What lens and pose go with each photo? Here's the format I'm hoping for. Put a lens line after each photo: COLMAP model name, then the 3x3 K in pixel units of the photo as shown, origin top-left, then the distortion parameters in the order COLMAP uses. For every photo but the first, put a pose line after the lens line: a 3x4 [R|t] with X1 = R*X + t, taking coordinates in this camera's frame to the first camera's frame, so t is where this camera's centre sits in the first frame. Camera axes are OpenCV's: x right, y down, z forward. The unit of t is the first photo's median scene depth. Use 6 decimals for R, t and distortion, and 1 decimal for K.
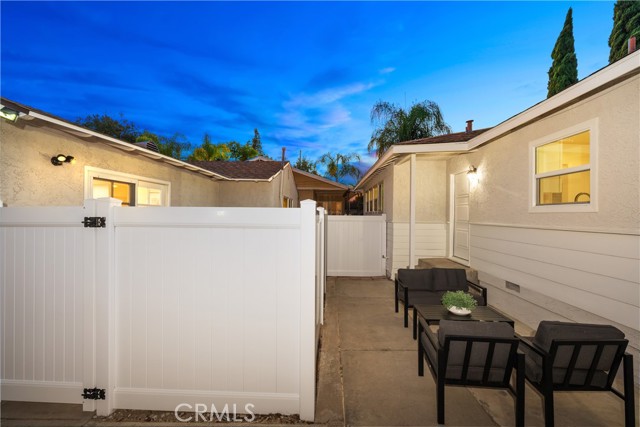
lens RADIAL K [[269.4, 0, 320.2], [0, 269.4, 213.5], [0, 0, 1]] dist [0.001154, -0.000742]
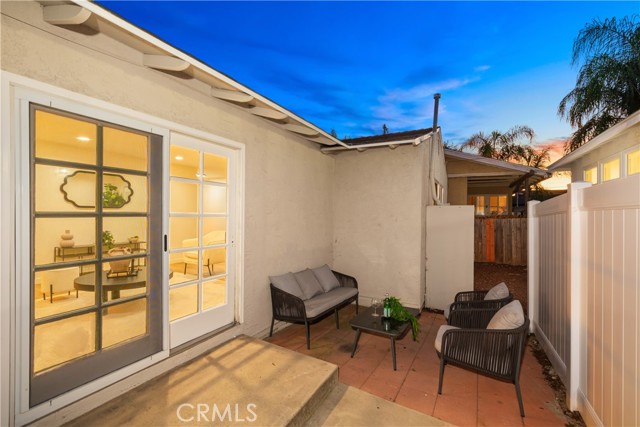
lens RADIAL K [[269.4, 0, 321.7], [0, 269.4, 215.3], [0, 0, 1]] dist [0.001154, -0.000742]
pose [[0.896478, -0.010294, -0.442969, -0.166905], [0.009356, 0.999947, -0.004302, 0.036956], [0.442990, -0.000288, 0.896526, 0.578407]]
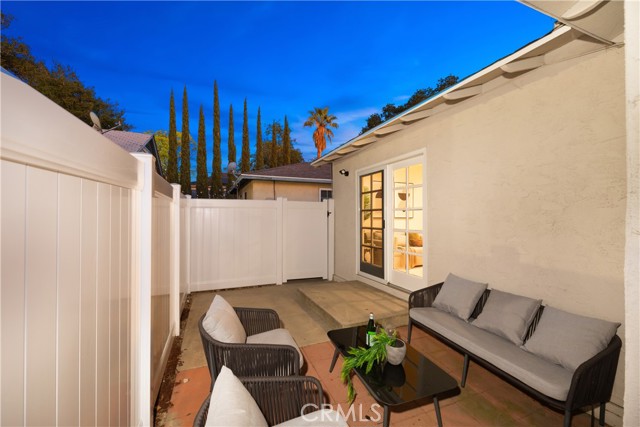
lens RADIAL K [[269.4, 0, 318.7], [0, 269.4, 214.8], [0, 0, 1]] dist [0.001154, -0.000742]
pose [[-0.908639, -0.007747, -0.417511, -0.050517], [-0.003078, 0.999925, -0.011856, 0.058622], [0.417571, -0.009487, -0.908595, 1.530468]]
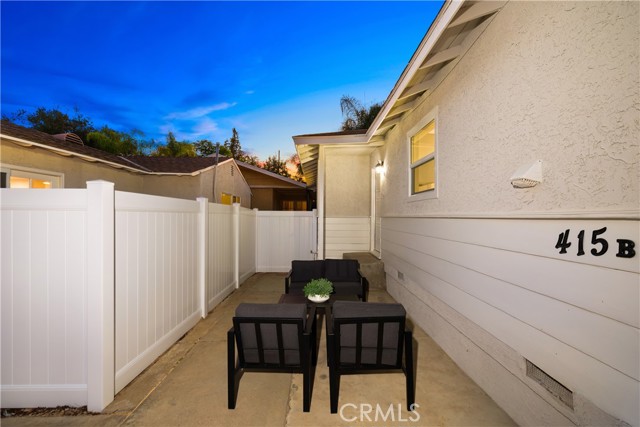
lens RADIAL K [[269.4, 0, 323.8], [0, 269.4, 215.6], [0, 0, 1]] dist [0.001154, -0.000742]
pose [[0.998256, -0.003597, 0.058921, 0.304555], [0.003417, 0.999989, 0.003156, 0.032439], [-0.058932, -0.002950, 0.998258, 0.001654]]
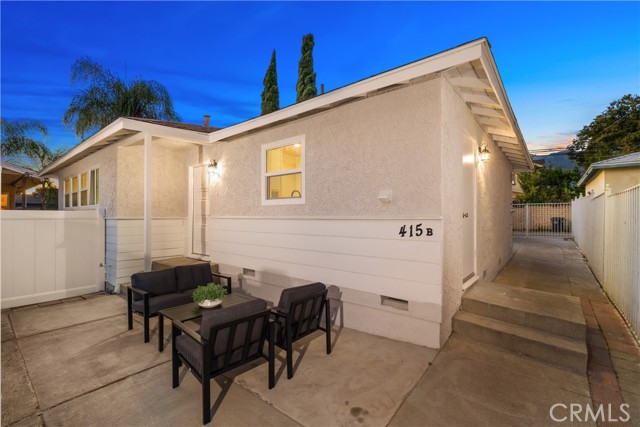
lens RADIAL K [[285.0, 0, 323.4], [0, 285.0, 216.2], [0, 0, 1]] dist [-0.004808, -0.000380]
pose [[0.600203, -0.008367, 0.799804, -0.036274], [0.001594, 0.999956, 0.009265, 0.023429], [-0.799846, -0.004285, 0.600190, 0.038674]]
